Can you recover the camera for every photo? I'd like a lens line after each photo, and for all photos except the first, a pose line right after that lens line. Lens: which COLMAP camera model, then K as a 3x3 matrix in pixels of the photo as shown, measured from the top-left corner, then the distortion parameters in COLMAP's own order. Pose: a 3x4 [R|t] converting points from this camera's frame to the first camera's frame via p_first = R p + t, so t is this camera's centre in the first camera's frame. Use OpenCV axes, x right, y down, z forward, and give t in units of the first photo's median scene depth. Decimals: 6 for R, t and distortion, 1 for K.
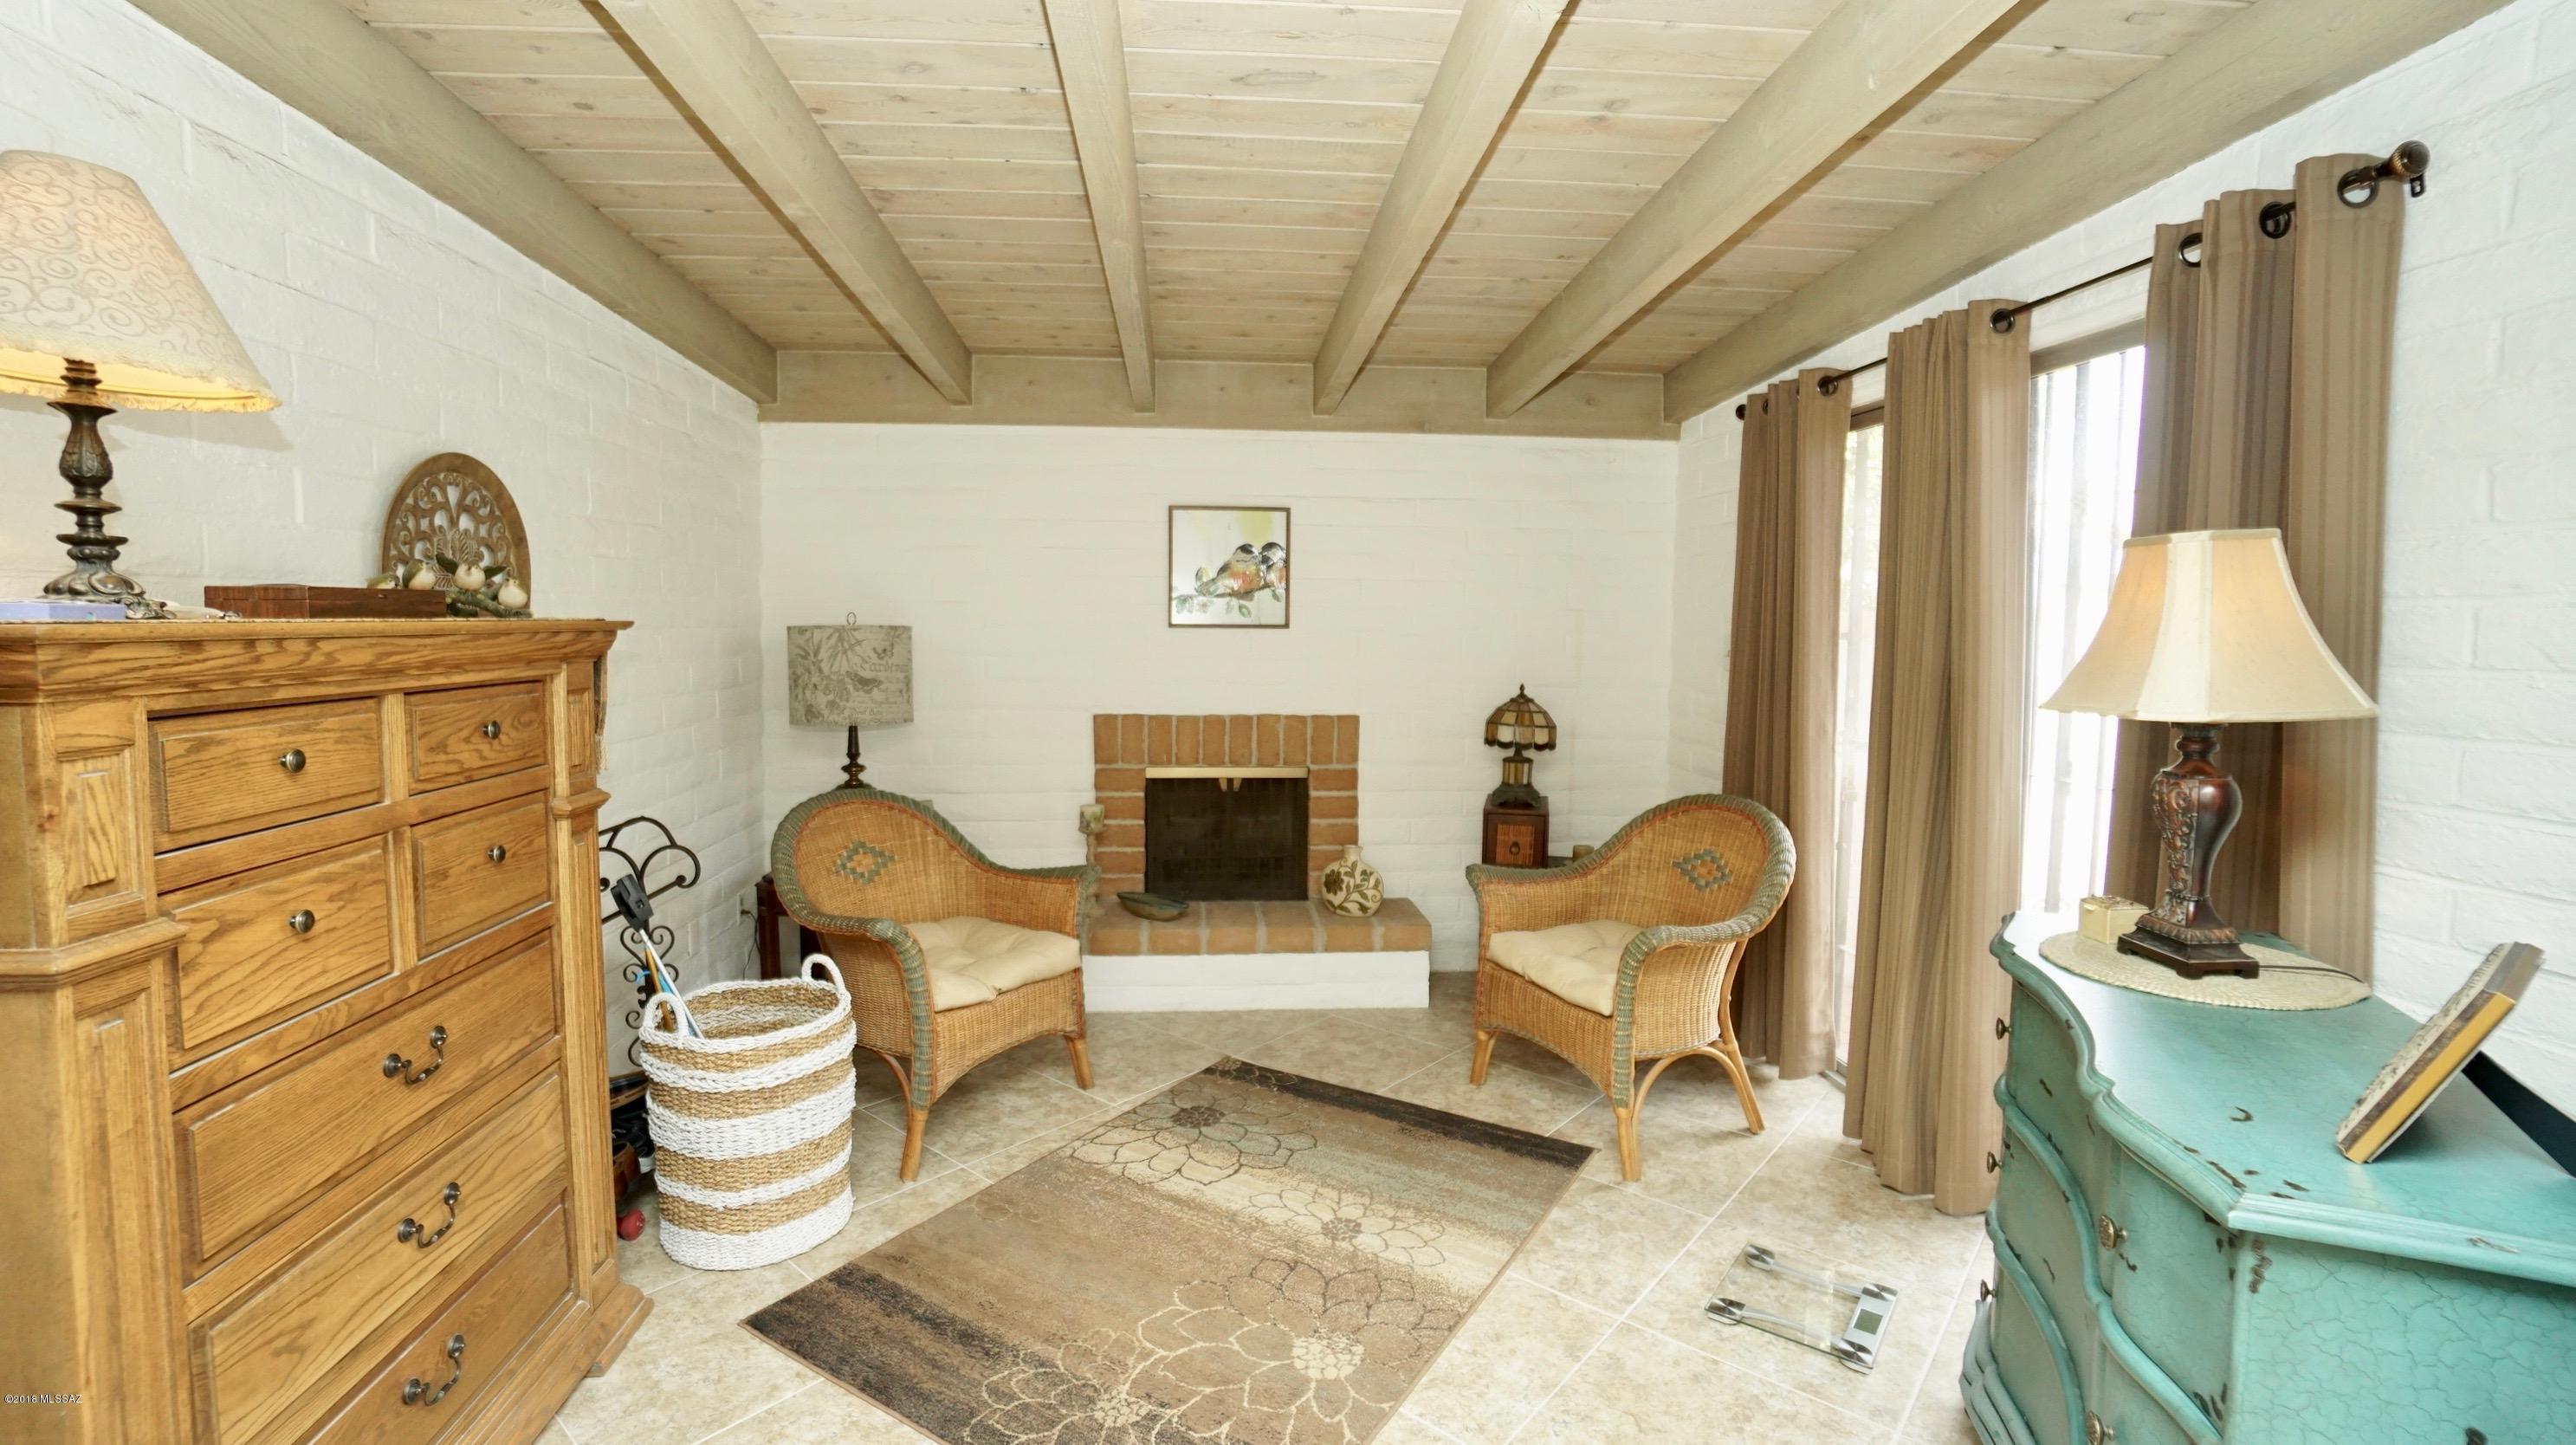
lens RADIAL K [[1138.4, 0, 1272.0], [0, 1138.4, 701.3], [0, 0, 1]] dist [-0.039161, 0.013688]
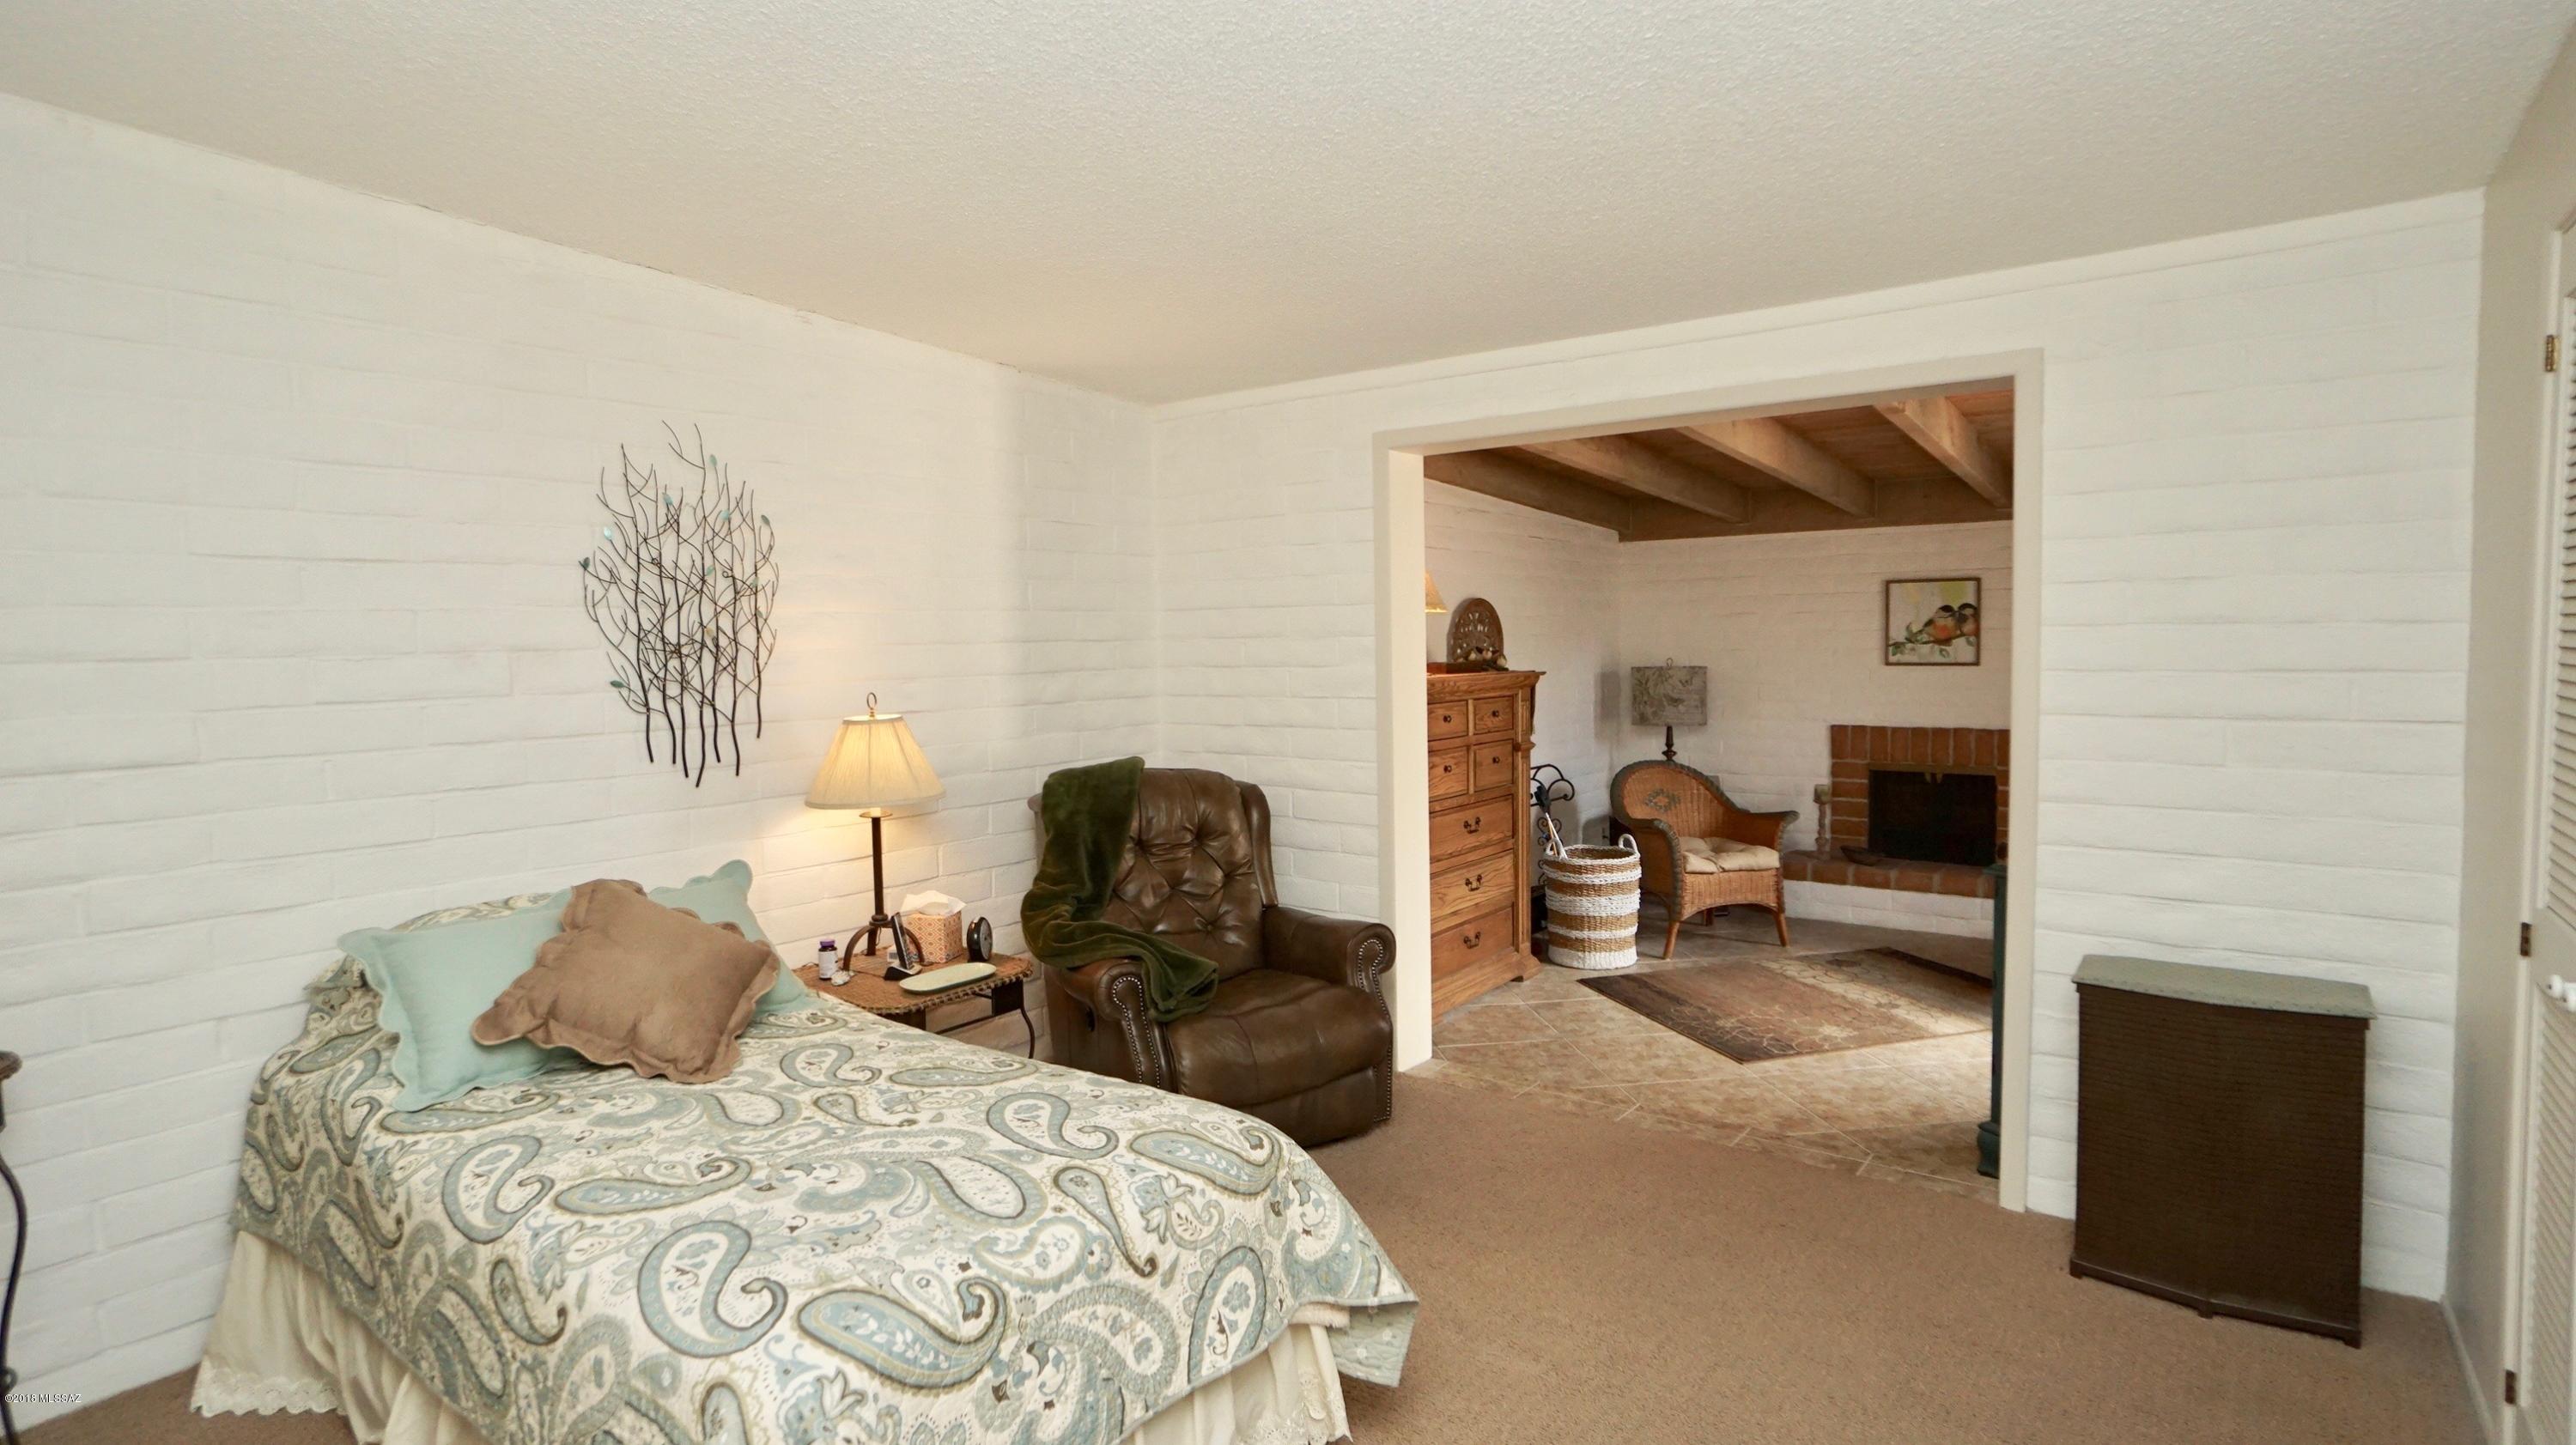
lens RADIAL K [[1238.4, 0, 1282.8], [0, 1238.4, 714.3], [0, 0, 1]] dist [-0.003469, 0.000177]
pose [[0.737950, 0.017677, -0.674624, 0.509587], [-0.026330, 0.999650, -0.002608, 0.026624], [0.674342, 0.019687, 0.738157, -0.843300]]
